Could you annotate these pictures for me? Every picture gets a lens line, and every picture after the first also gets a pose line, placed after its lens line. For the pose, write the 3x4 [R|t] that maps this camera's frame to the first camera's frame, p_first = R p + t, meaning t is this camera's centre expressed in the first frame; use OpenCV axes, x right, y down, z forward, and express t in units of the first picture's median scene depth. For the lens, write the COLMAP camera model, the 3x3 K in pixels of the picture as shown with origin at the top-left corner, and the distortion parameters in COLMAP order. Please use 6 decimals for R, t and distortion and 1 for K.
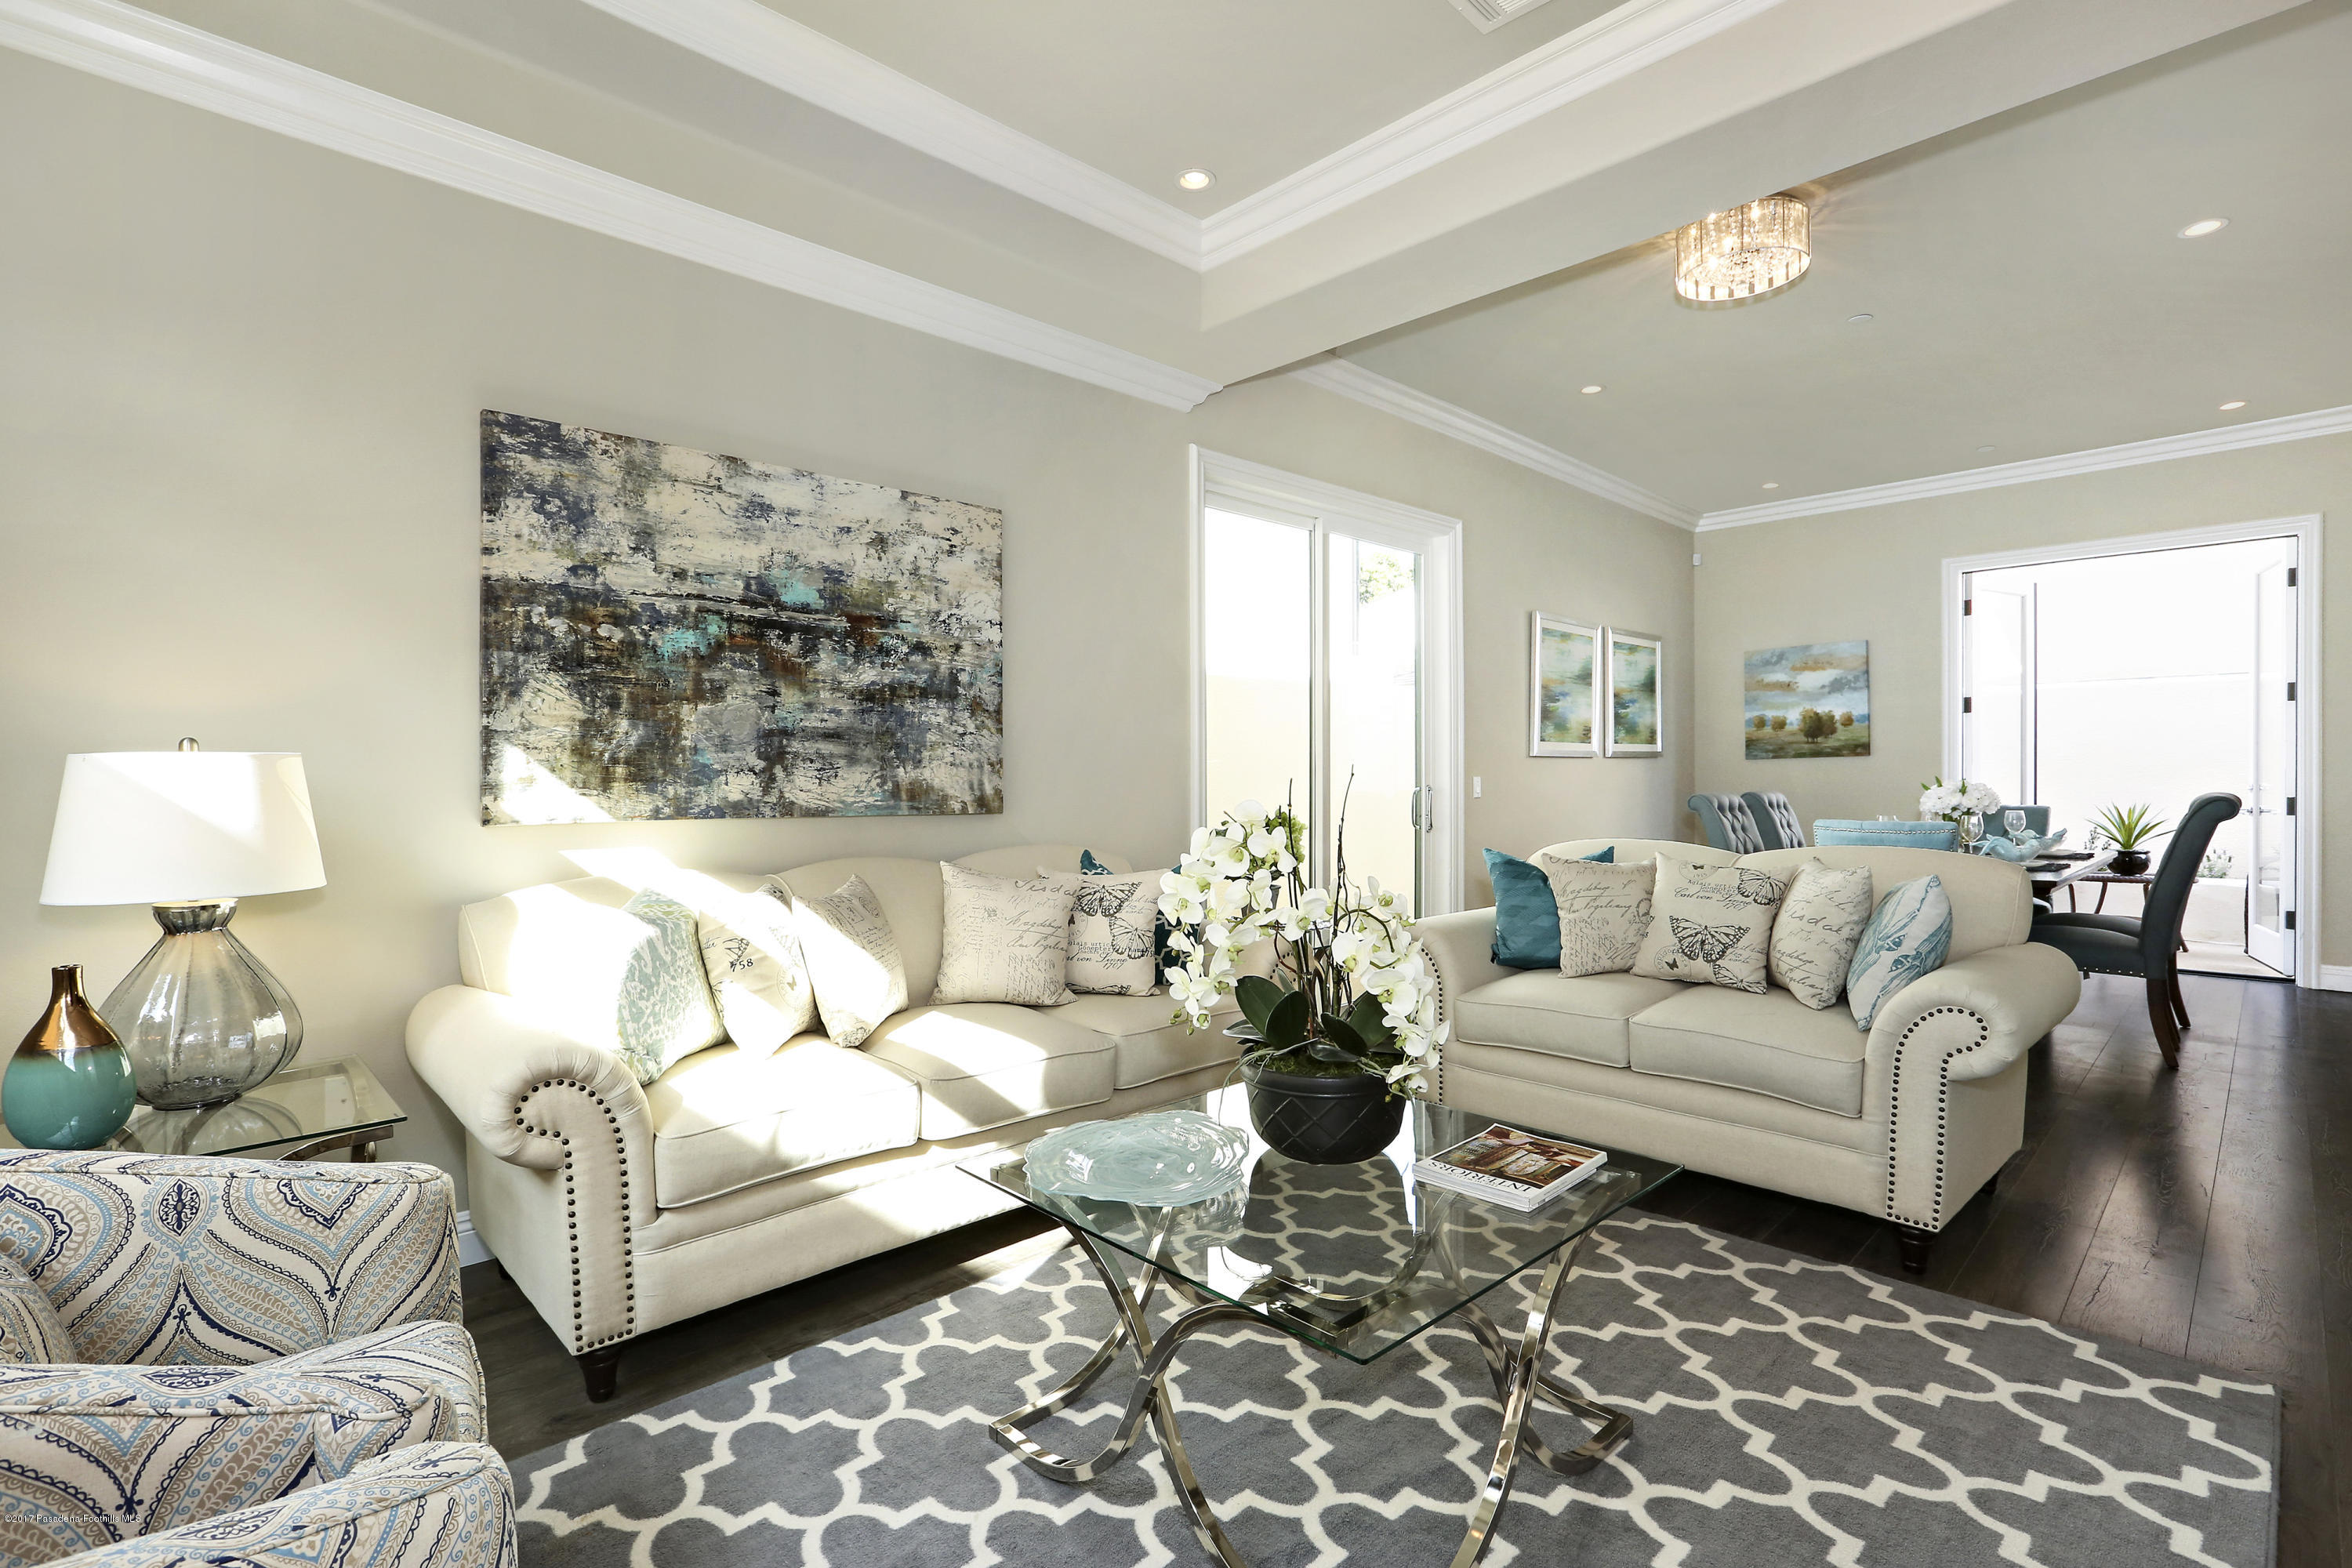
lens RADIAL K [[1082.6, 0, 1195.7], [0, 1082.6, 768.0], [0, 0, 1]] dist [-0.030190, 0.010496]
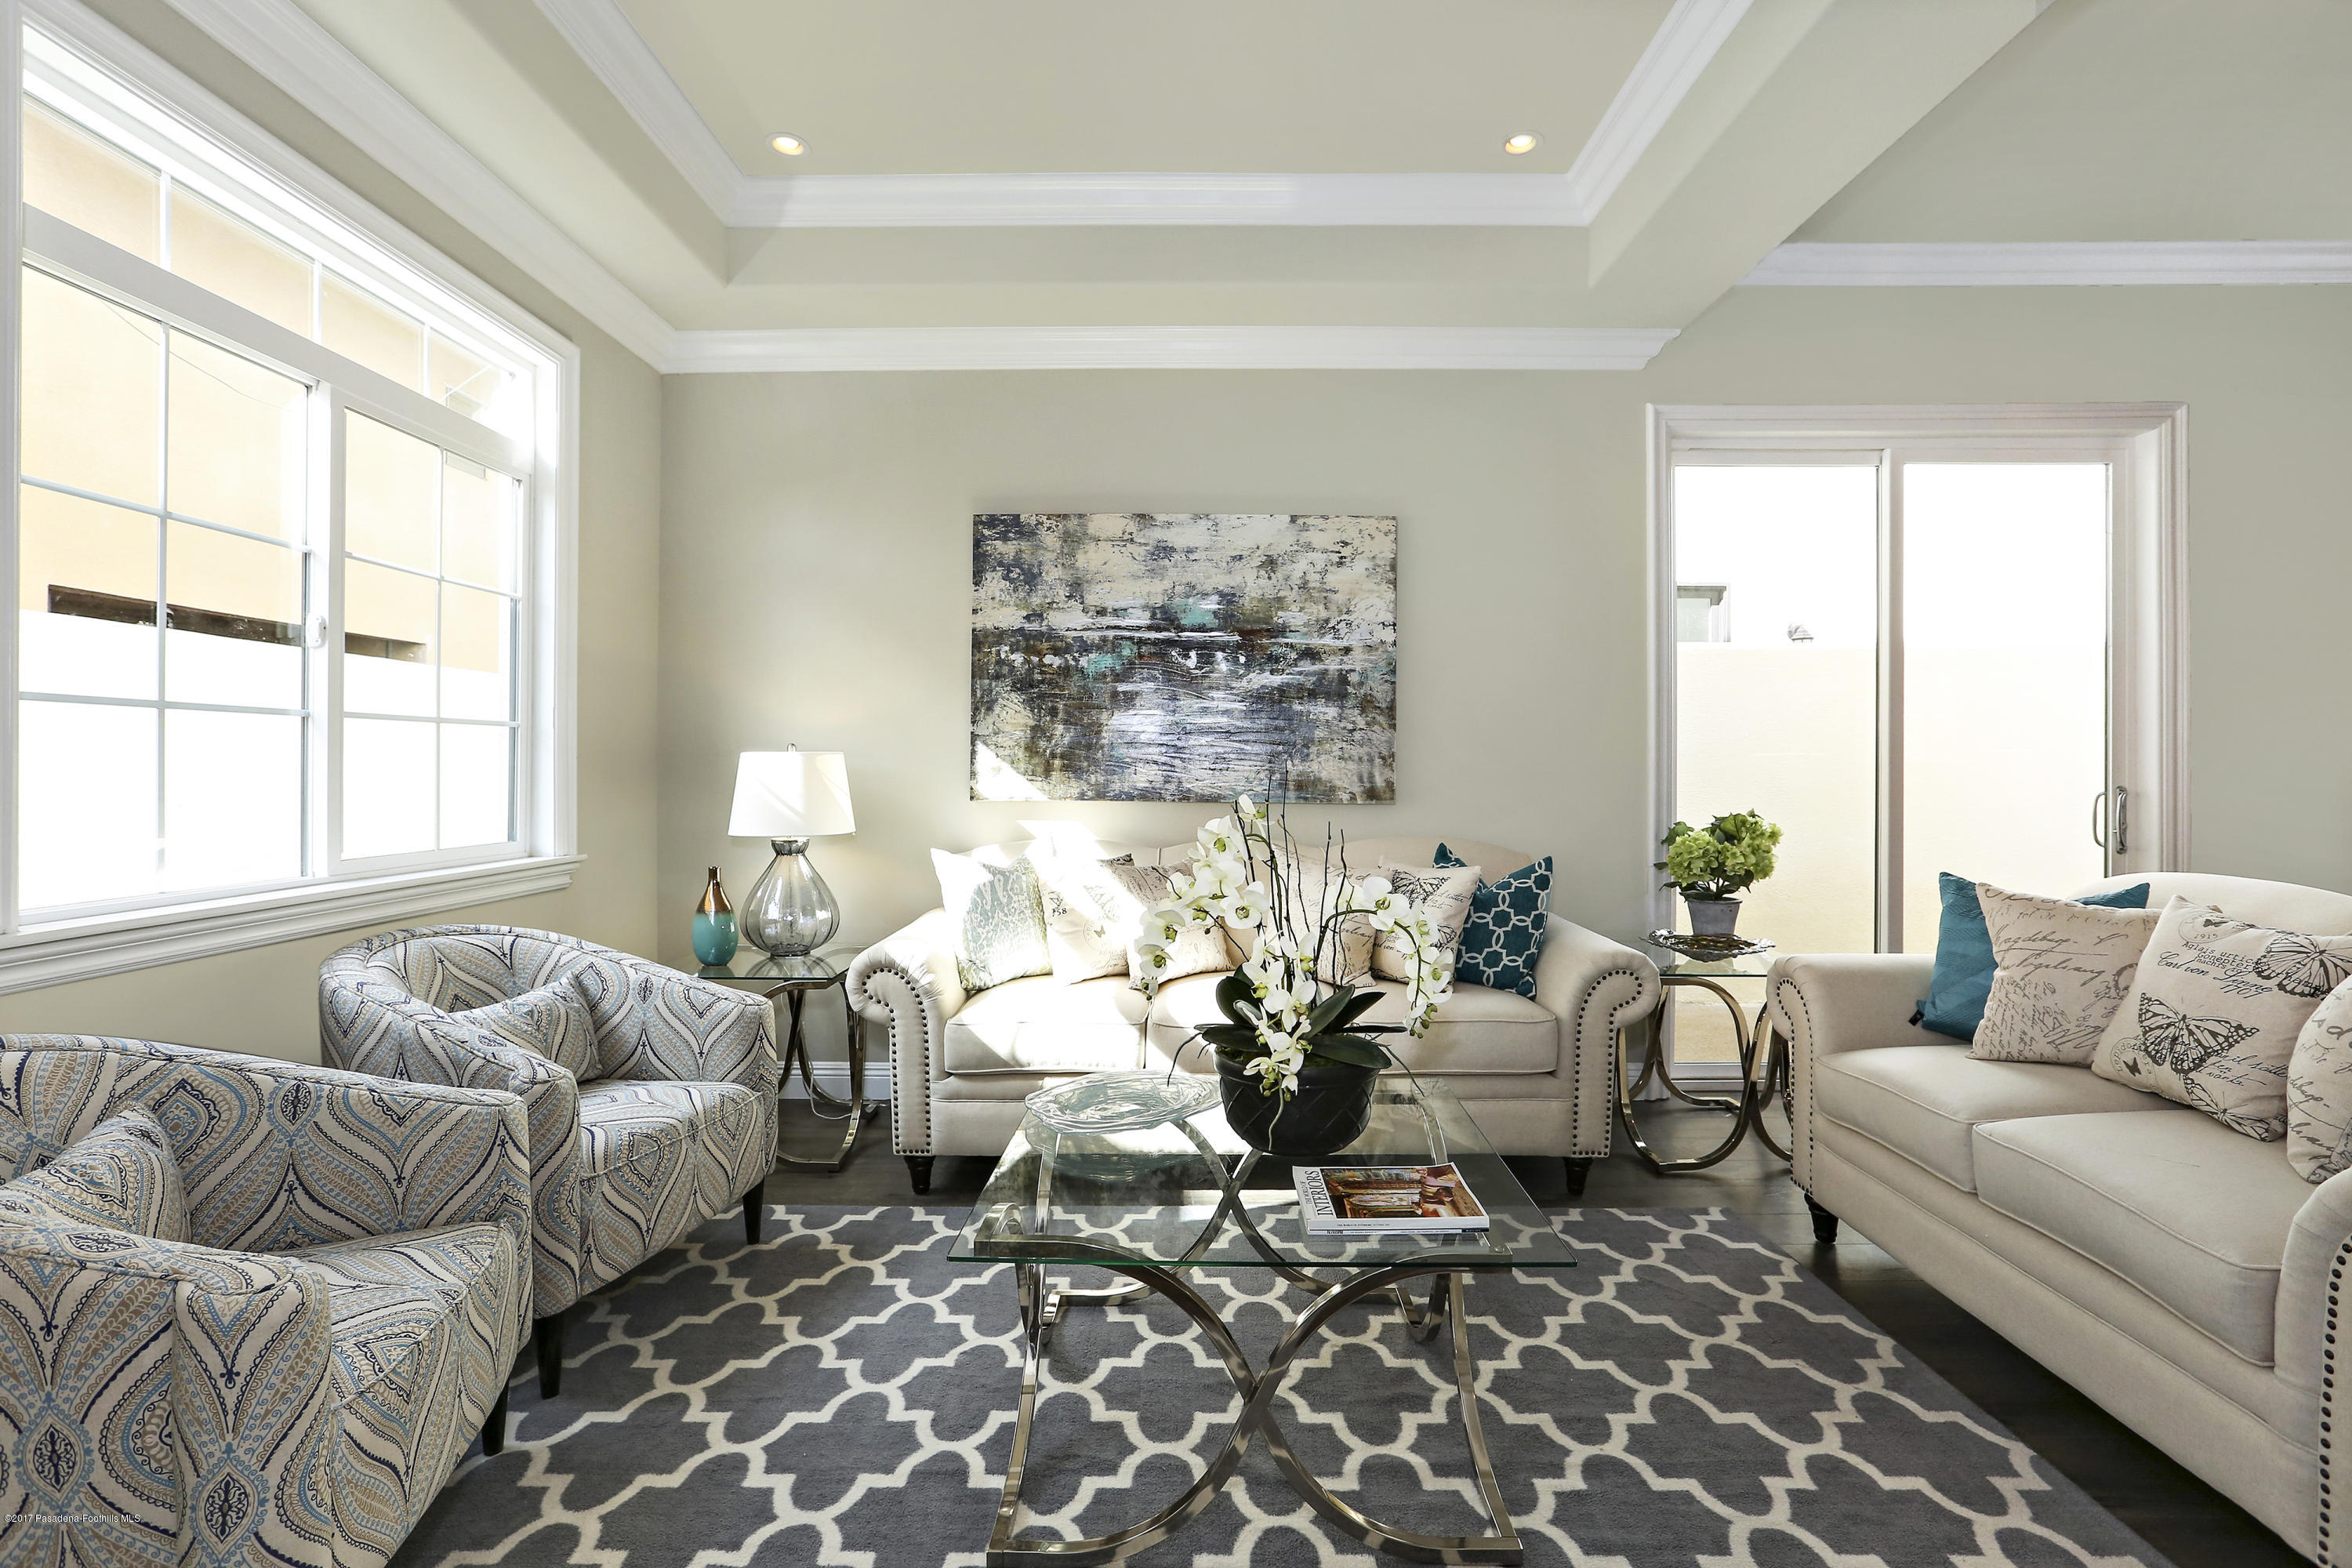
lens RADIAL K [[1082.6, 0, 1181.5], [0, 1082.6, 749.1], [0, 0, 1]] dist [-0.030190, 0.010496]
pose [[0.708720, -0.004083, -0.705478, 0.502306], [-0.002907, 0.999958, -0.008707, -0.003012], [0.705484, 0.008221, 0.708679, 0.138264]]
